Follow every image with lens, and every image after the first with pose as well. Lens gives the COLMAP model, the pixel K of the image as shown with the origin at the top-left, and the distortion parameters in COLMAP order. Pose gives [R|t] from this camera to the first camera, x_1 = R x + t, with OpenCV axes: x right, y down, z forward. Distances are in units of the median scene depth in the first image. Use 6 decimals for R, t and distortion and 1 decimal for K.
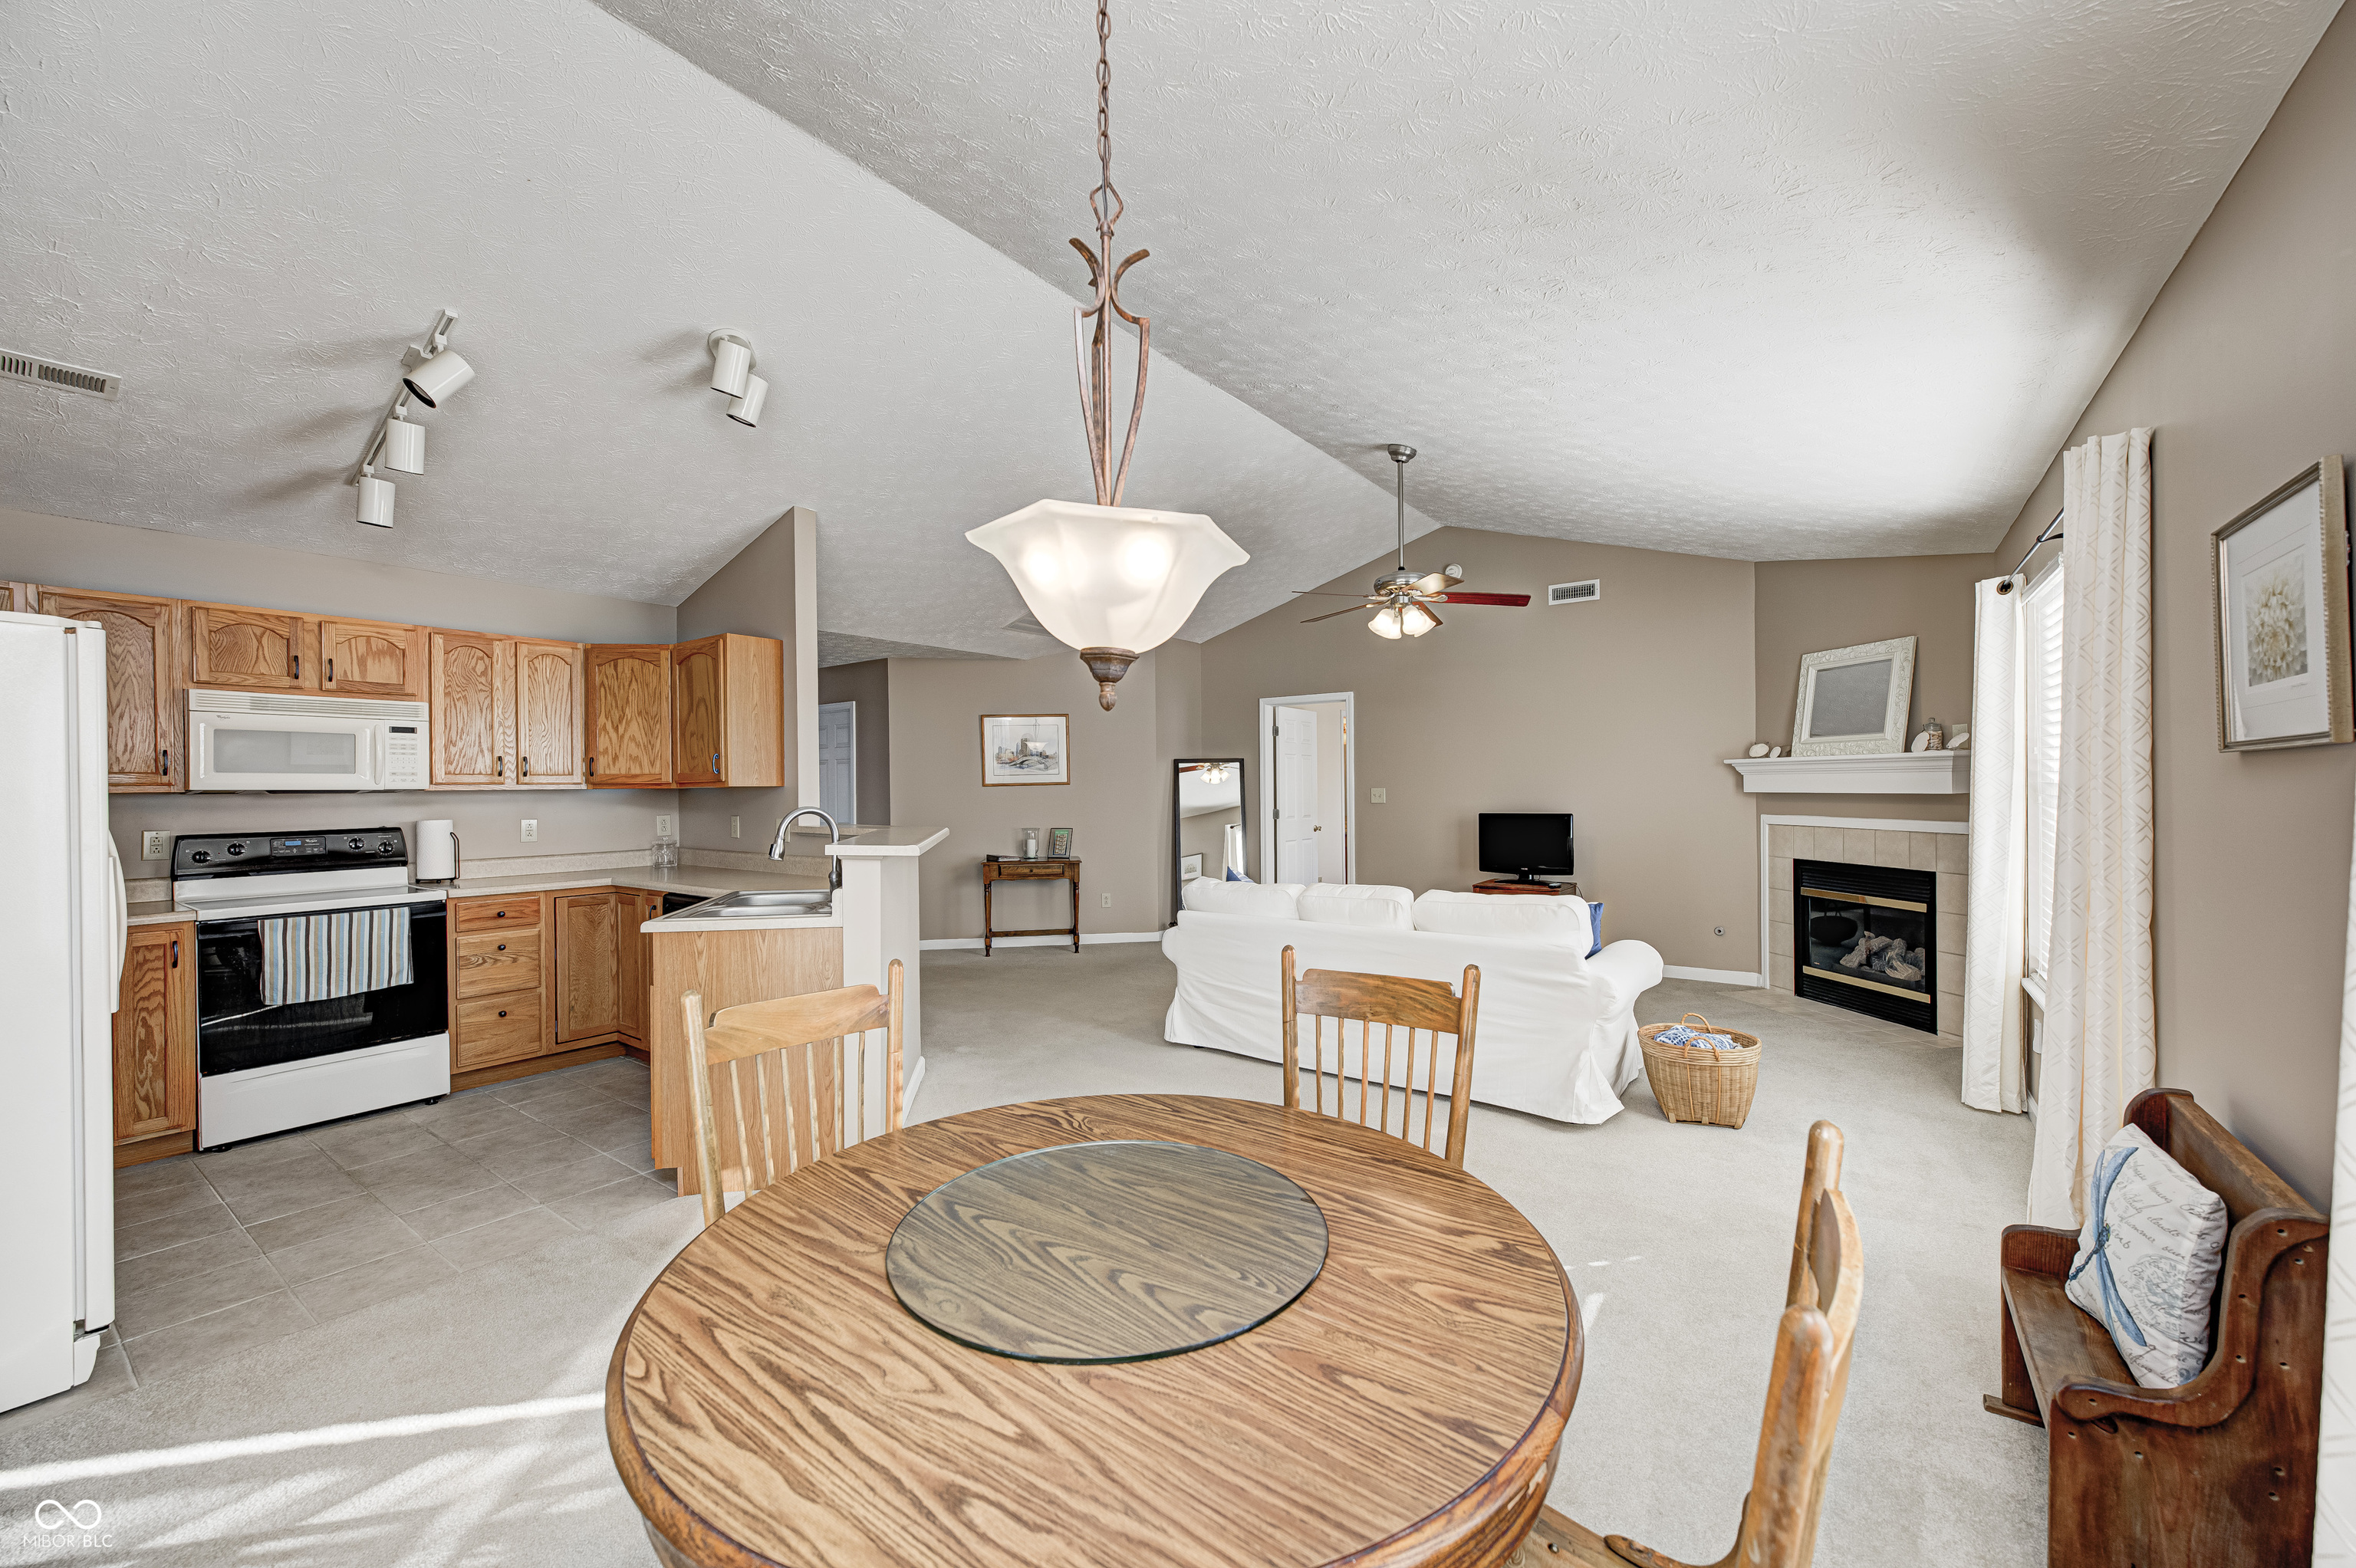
lens RADIAL K [[923.3, 0, 1174.1], [0, 923.3, 788.9], [0, 0, 1]] dist [0.002260, 0.000116]
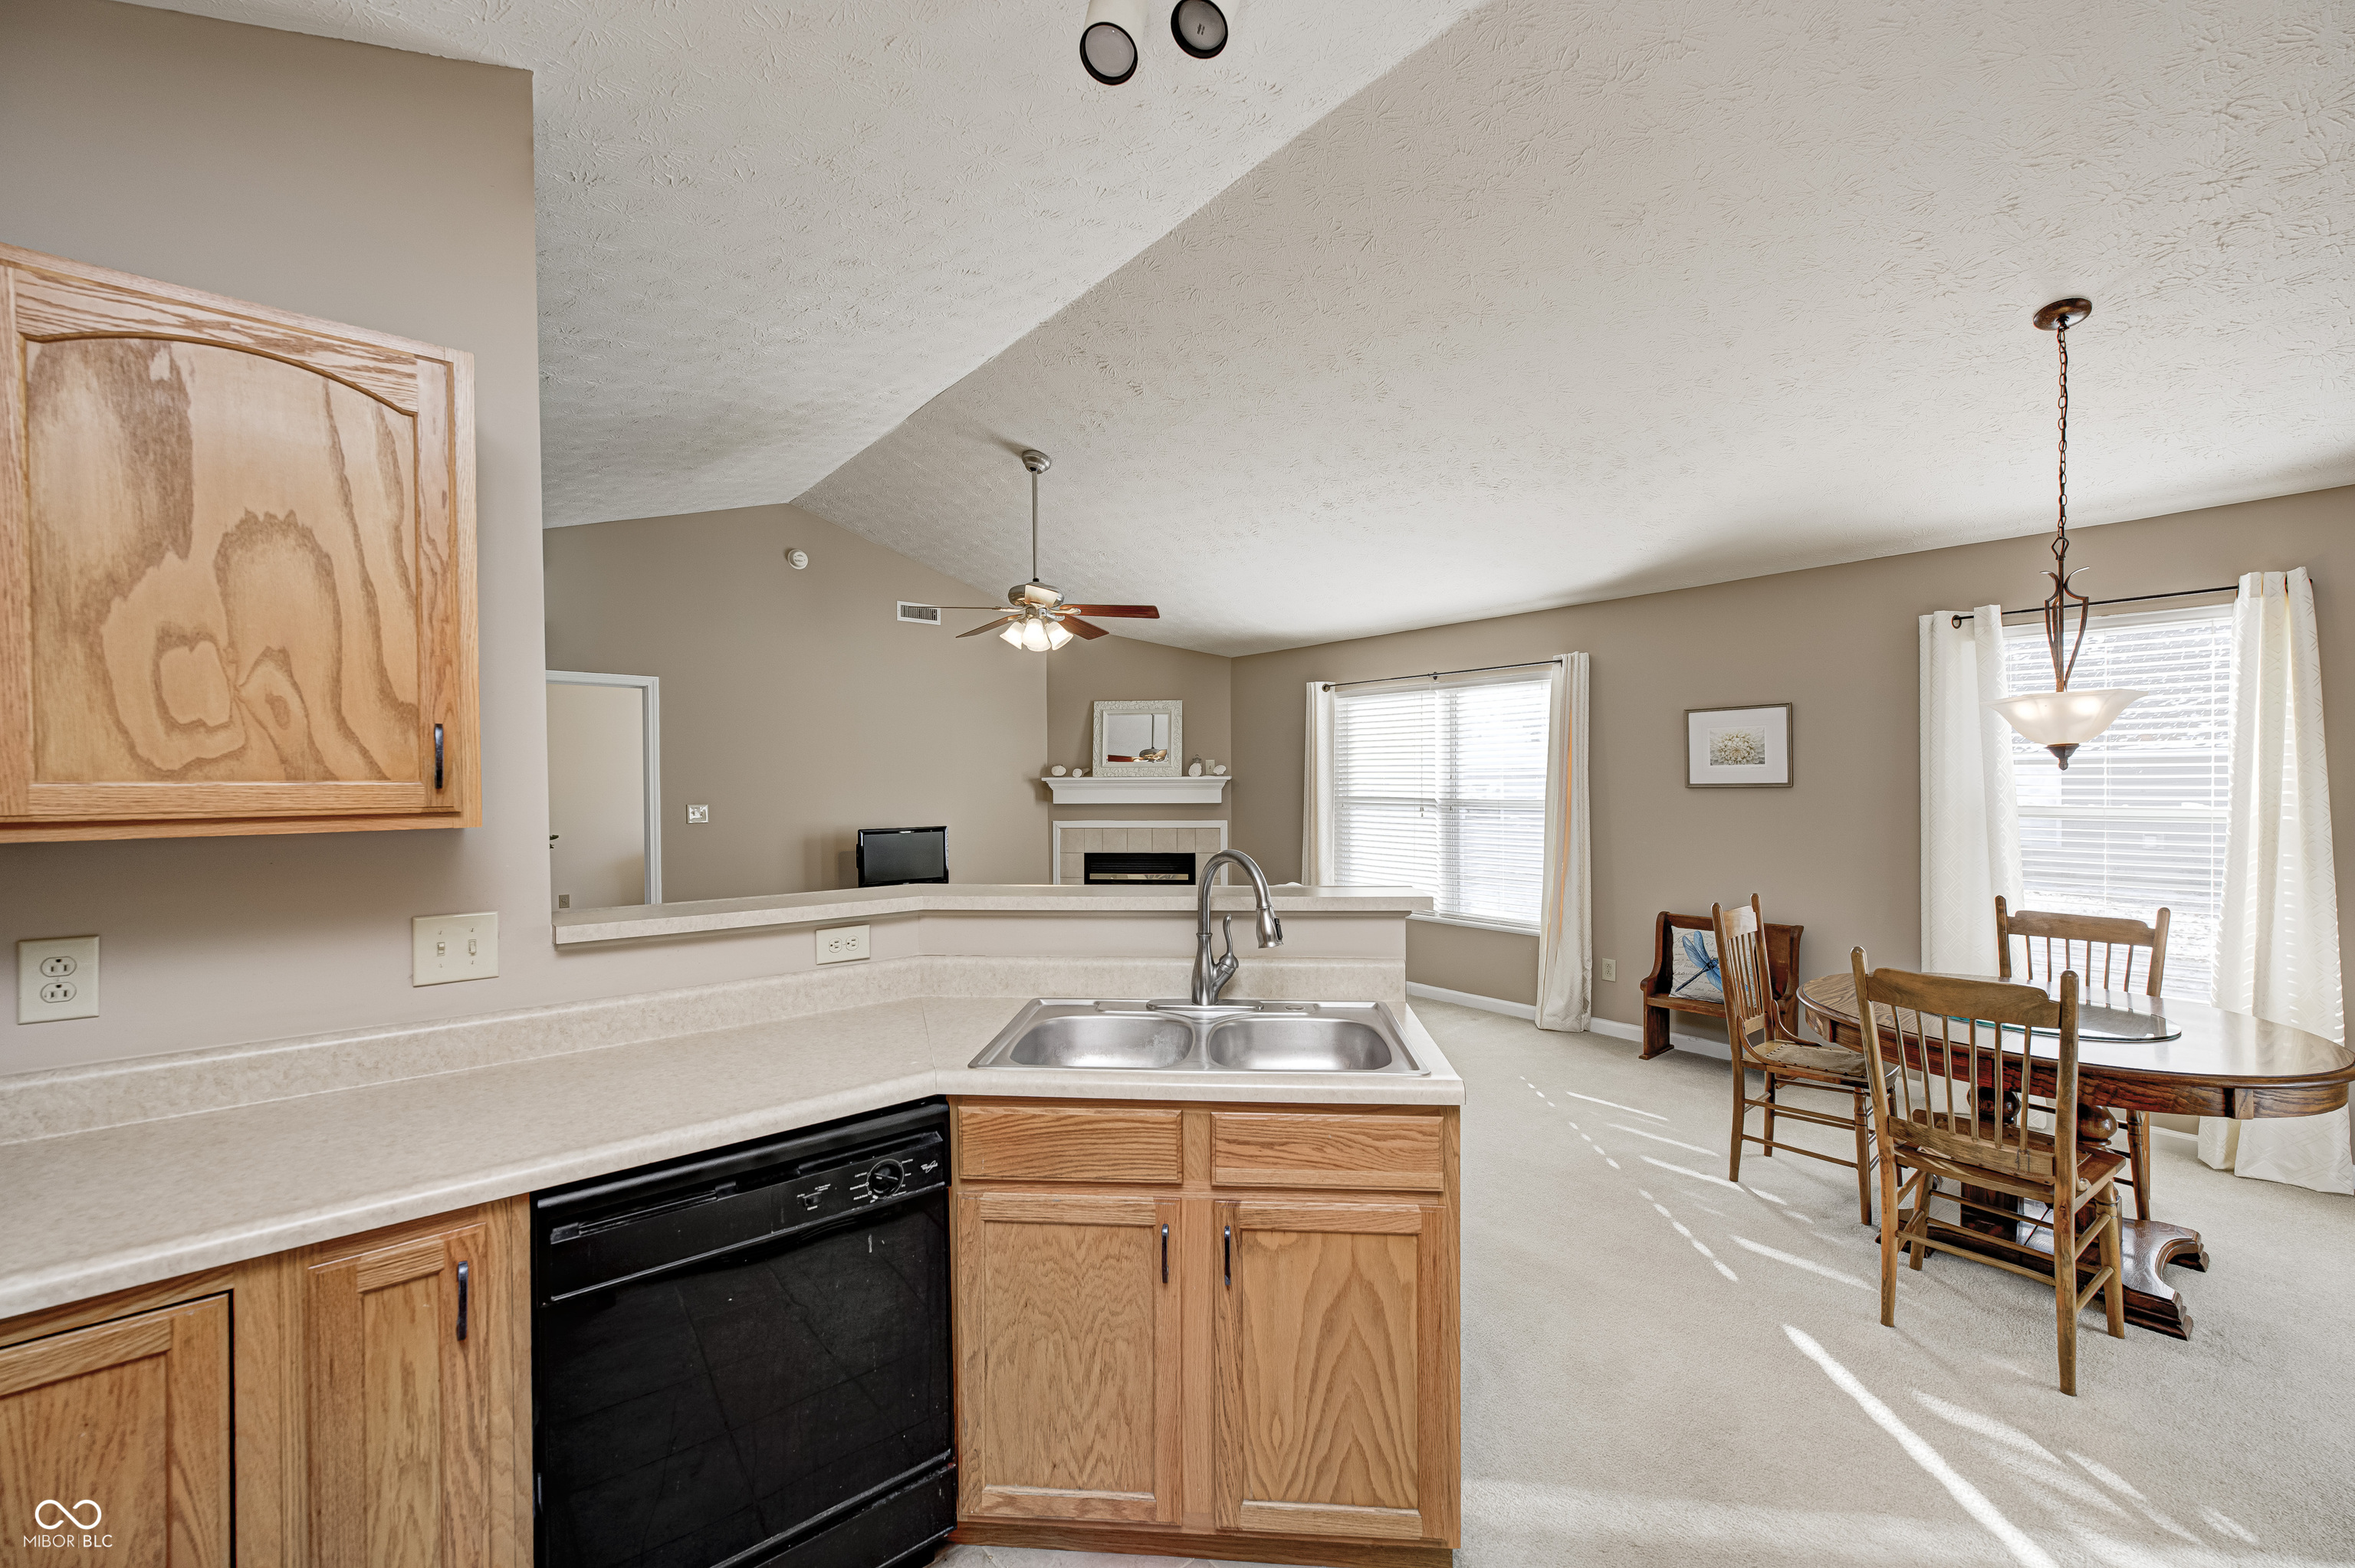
lens RADIAL K [[922.9, 0, 1176.7], [0, 922.9, 787.6], [0, 0, 1]] dist [0.002260, 0.000116]
pose [[0.228669, 0.003650, 0.973497, -0.801054], [0.008230, 0.999950, -0.005682, -0.013610], [-0.973469, 0.009312, 0.228628, 0.764541]]
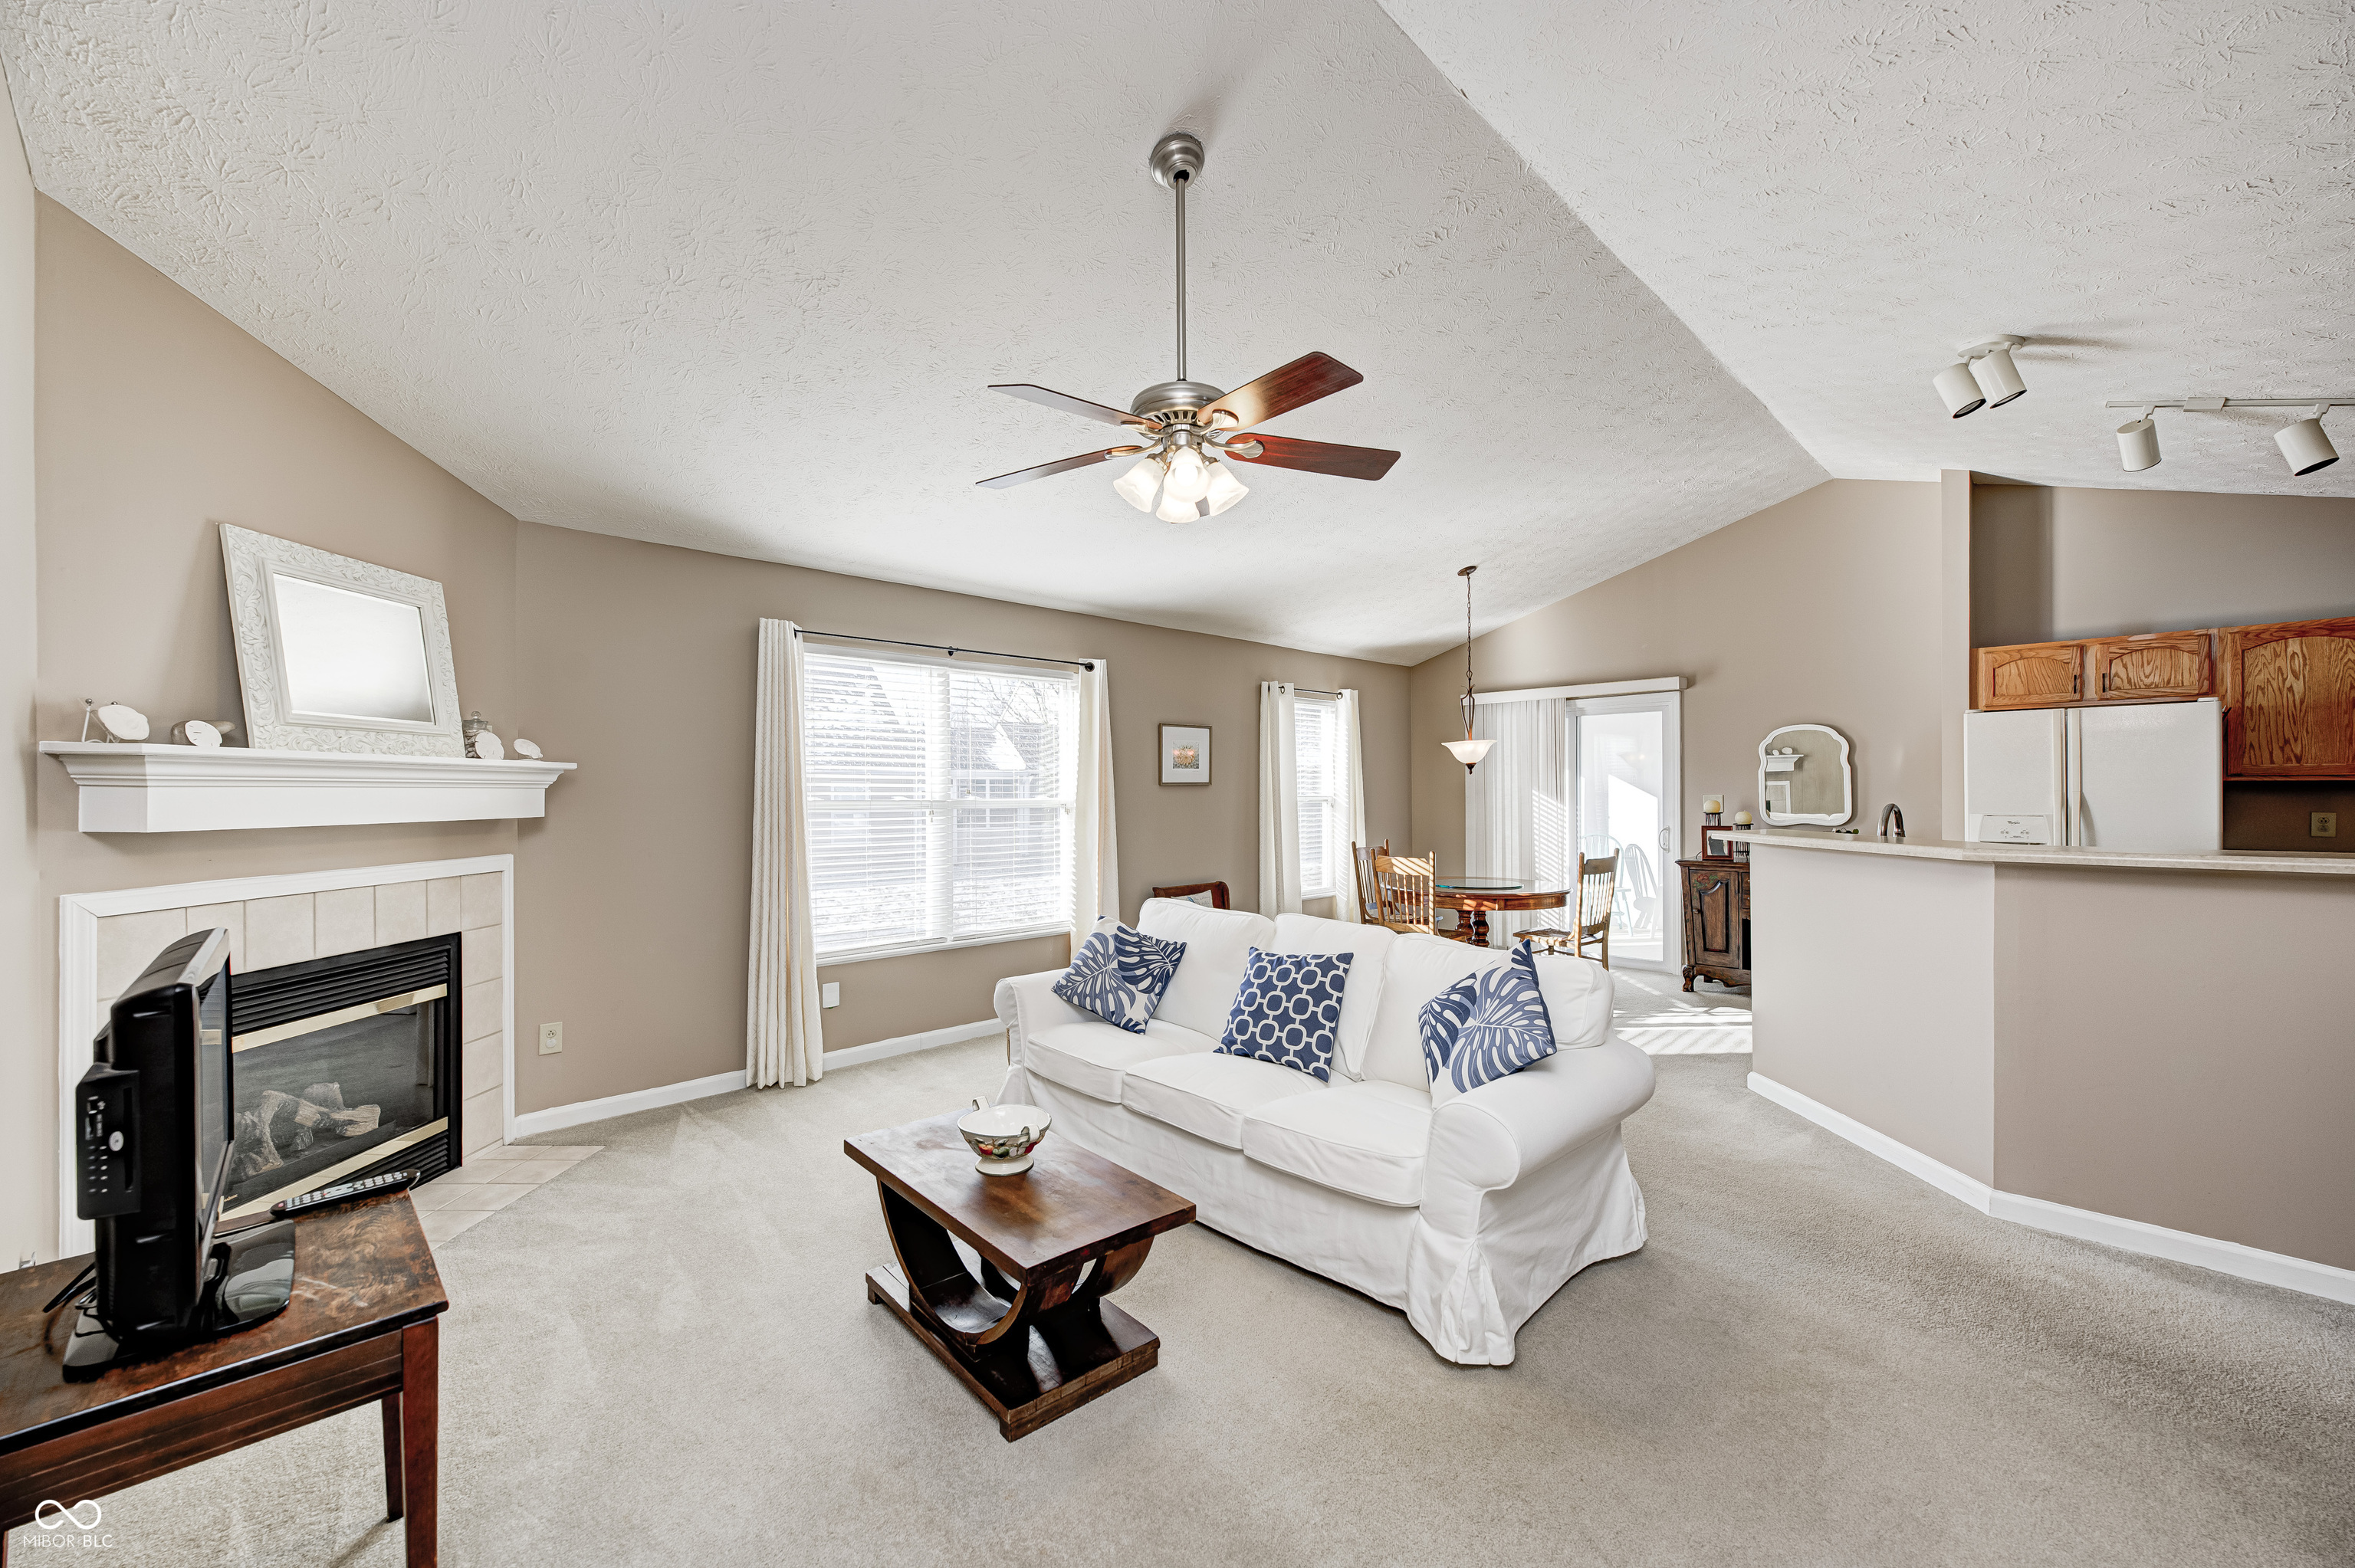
lens RADIAL K [[922.9, 0, 1180.4], [0, 922.9, 790.8], [0, 0, 1]] dist [0.002260, 0.000116]
pose [[-0.987735, 0.017120, 0.155197, 0.205185], [0.017479, 0.999847, 0.000947, -0.008302], [-0.155157, 0.003648, -0.987883, 1.821526]]
